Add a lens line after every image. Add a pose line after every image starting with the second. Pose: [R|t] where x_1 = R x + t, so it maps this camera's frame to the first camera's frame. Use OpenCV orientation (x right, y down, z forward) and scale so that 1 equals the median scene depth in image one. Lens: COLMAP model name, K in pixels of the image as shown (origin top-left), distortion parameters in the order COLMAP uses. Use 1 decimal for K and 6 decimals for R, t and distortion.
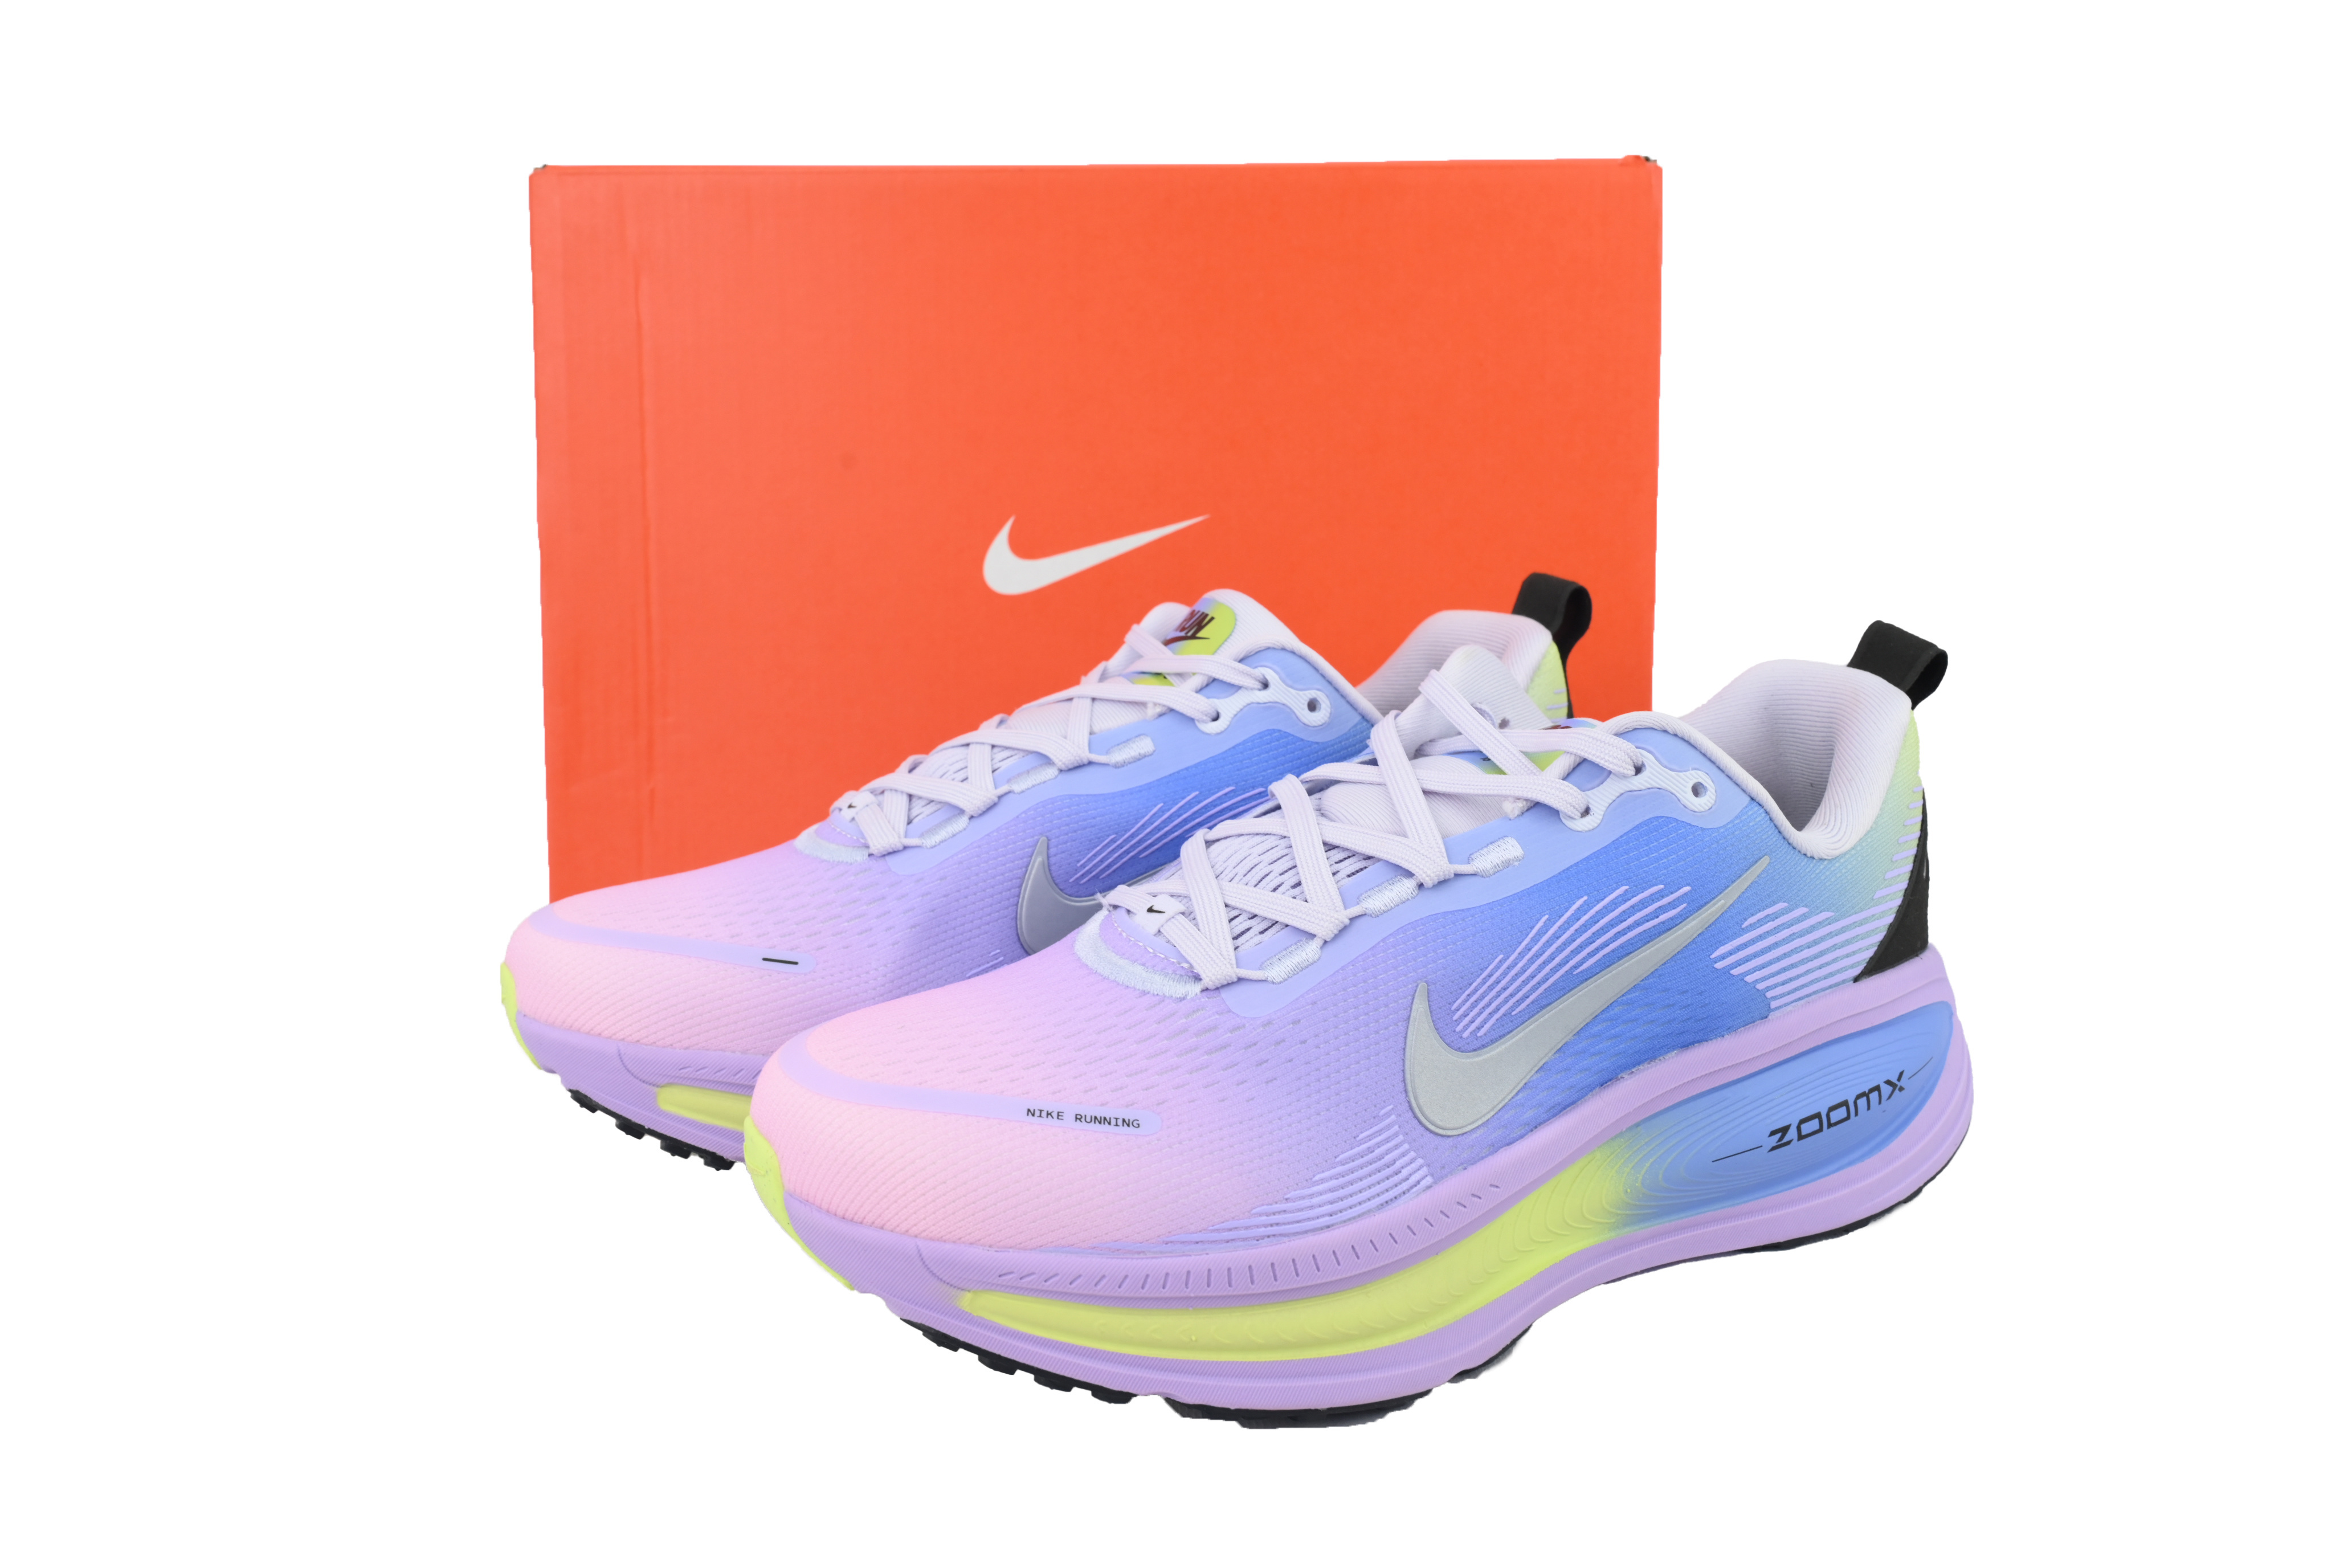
lens RADIAL K [[1906.8, 0, 1176.0], [0, 1906.8, 784.0], [0, 0, 1]] dist [0.071622, -0.003418]
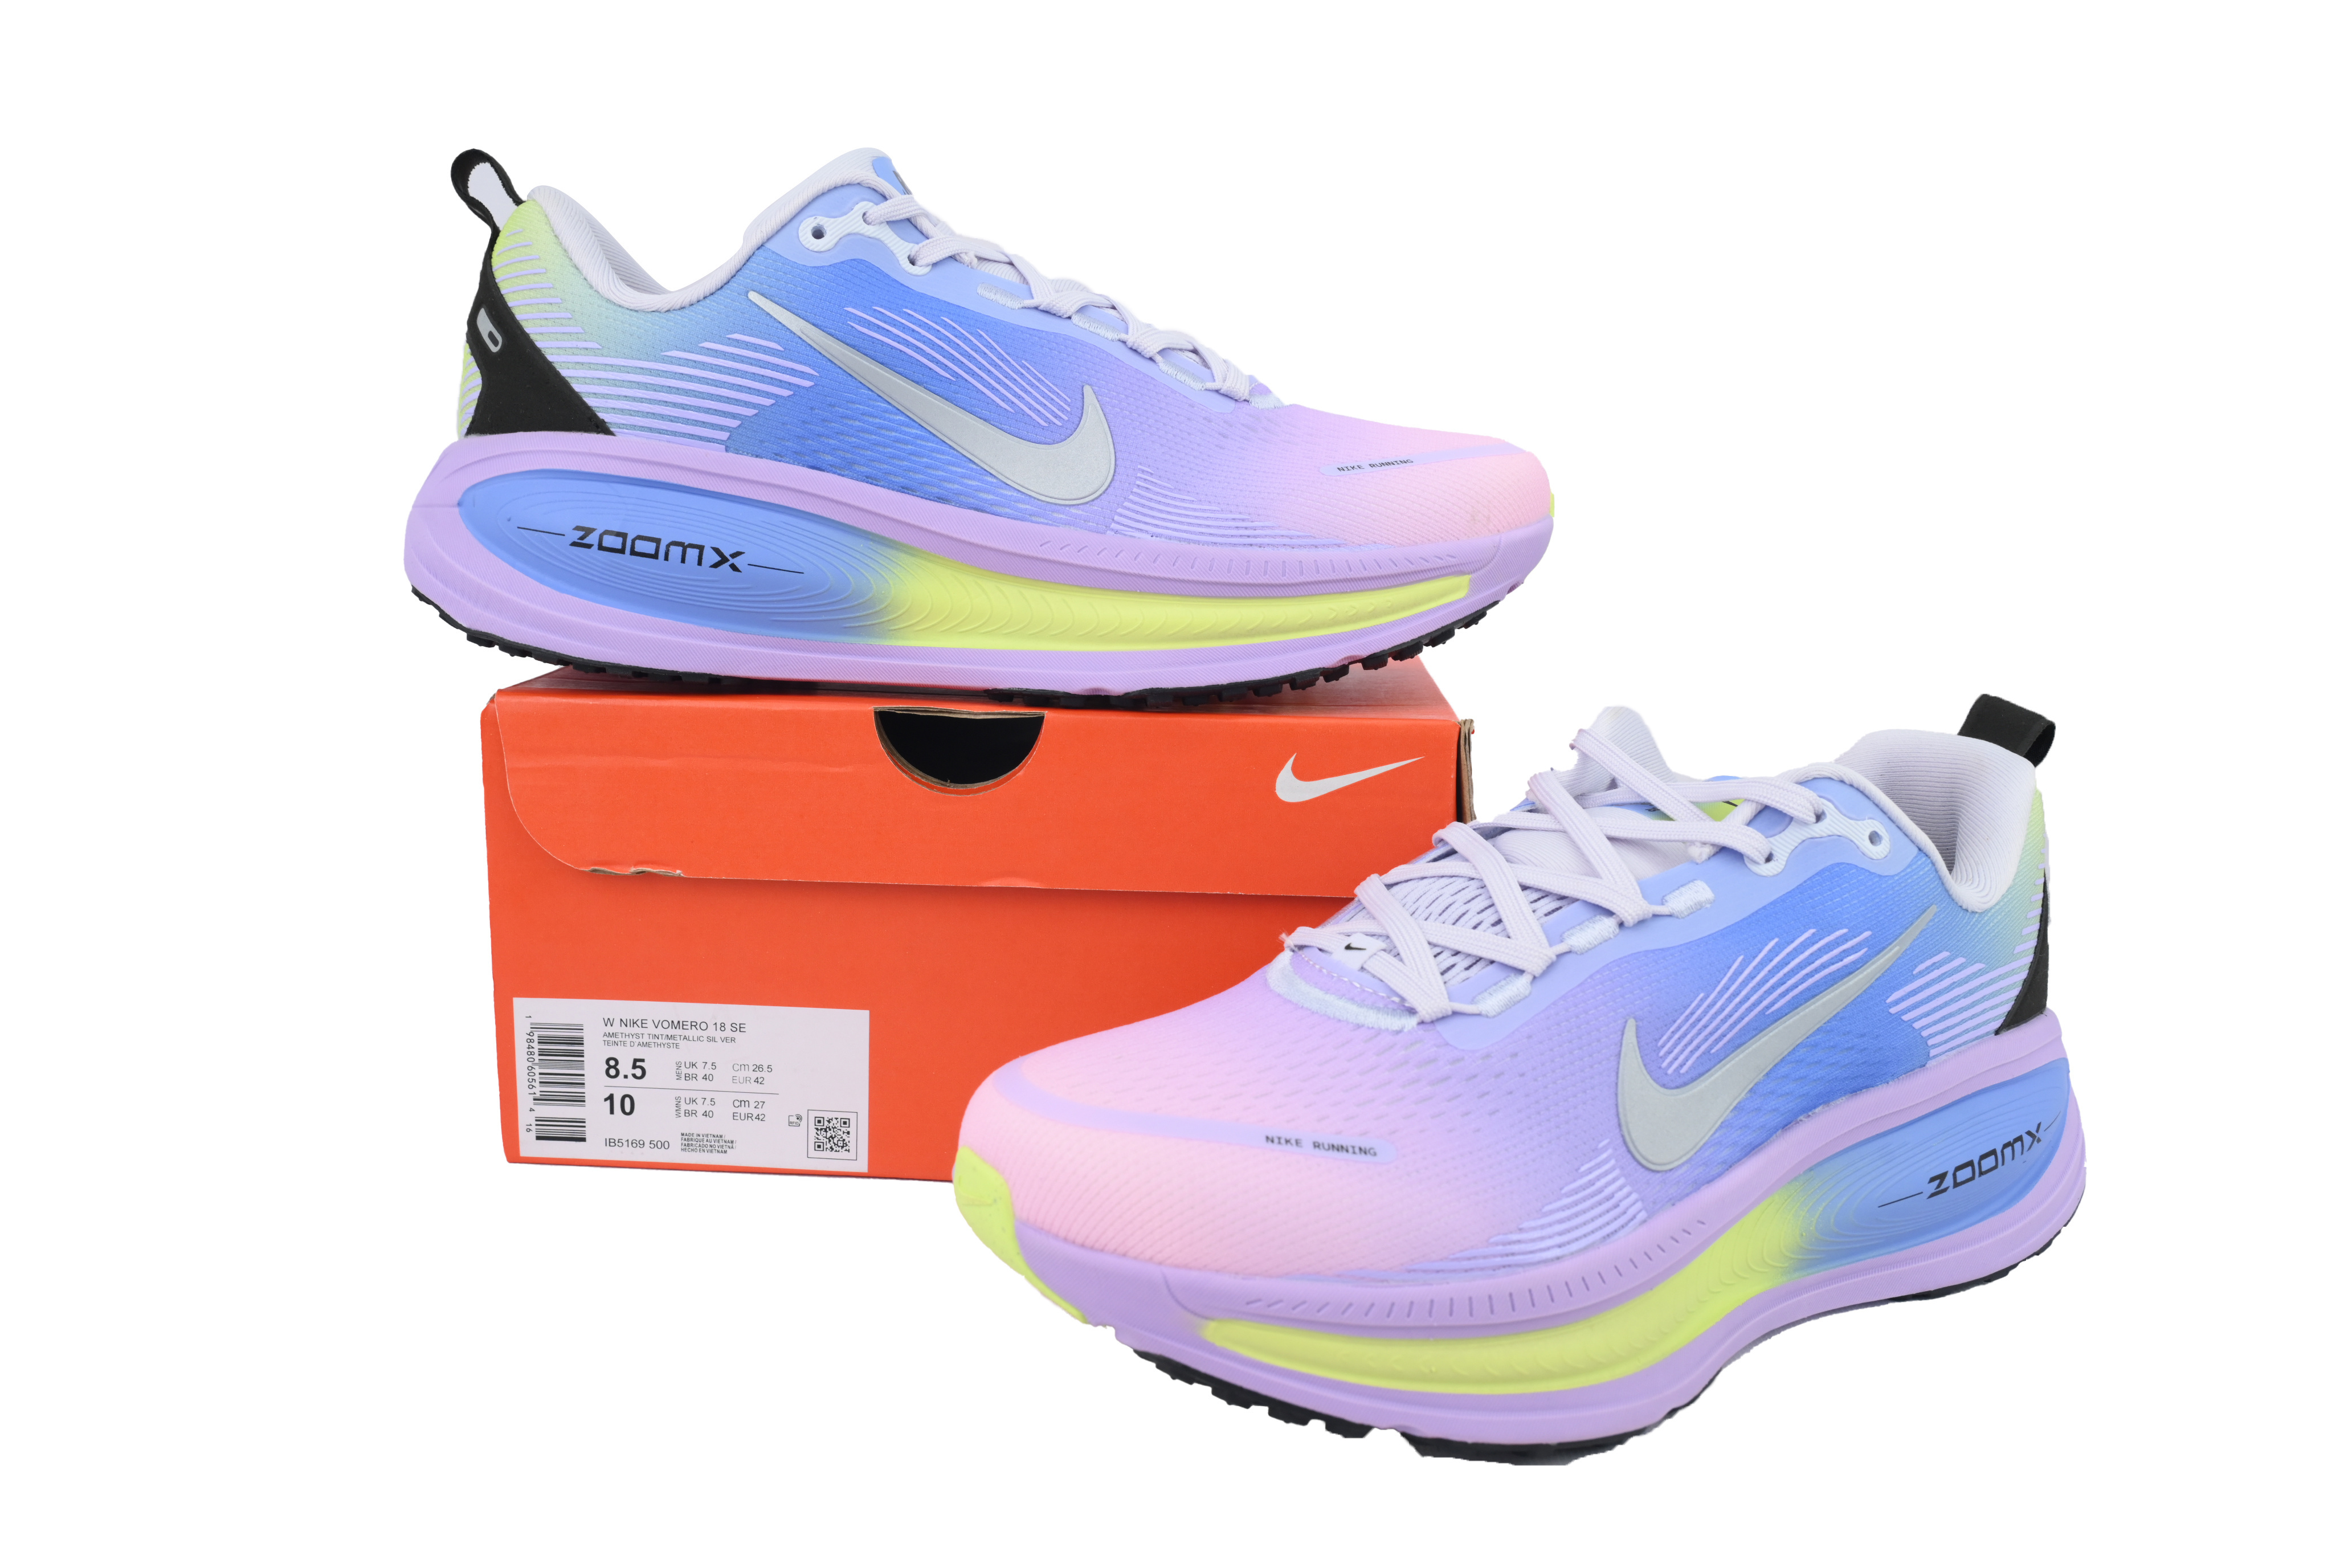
lens RADIAL K [[1906.8, 0, 1176.0], [0, 1906.8, 784.0], [0, 0, 1]] dist [0.071622, -0.003418]
pose [[0.995777, 0.021045, 0.089360, -0.201272], [-0.014985, 0.997576, -0.067956, 0.051394], [-0.090573, 0.066330, 0.993678, 0.002071]]
